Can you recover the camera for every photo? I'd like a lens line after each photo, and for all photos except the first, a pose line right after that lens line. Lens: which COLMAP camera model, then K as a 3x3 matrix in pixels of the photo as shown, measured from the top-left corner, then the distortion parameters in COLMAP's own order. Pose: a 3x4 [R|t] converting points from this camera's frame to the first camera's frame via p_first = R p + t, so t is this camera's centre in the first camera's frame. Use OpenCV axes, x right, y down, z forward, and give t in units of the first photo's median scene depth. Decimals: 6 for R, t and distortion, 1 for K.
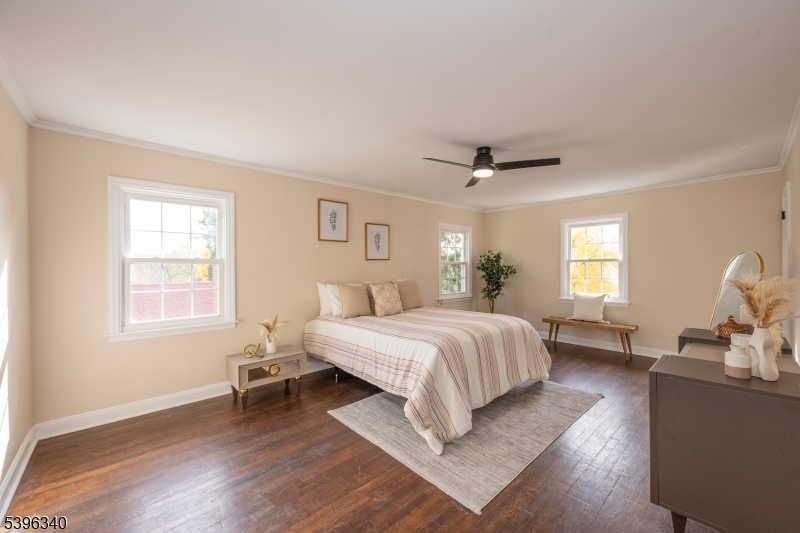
lens RADIAL K [[305.0, 0, 400.0], [0, 305.0, 266.5], [0, 0, 1]] dist [-0.000114, 0.000005]
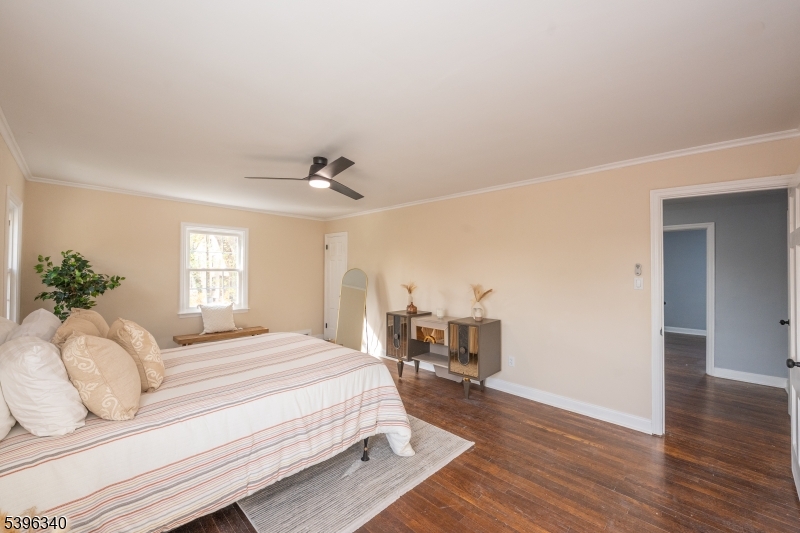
lens RADIAL K [[315.3, 0, 400.0], [0, 315.3, 266.5], [0, 0, 1]] dist [0.000304, 0.000114]
pose [[-0.045375, 0.020531, 0.998759, -0.441449], [-0.008738, 0.999742, -0.020948, -0.015978], [-0.998932, -0.009678, -0.045184, 0.479281]]
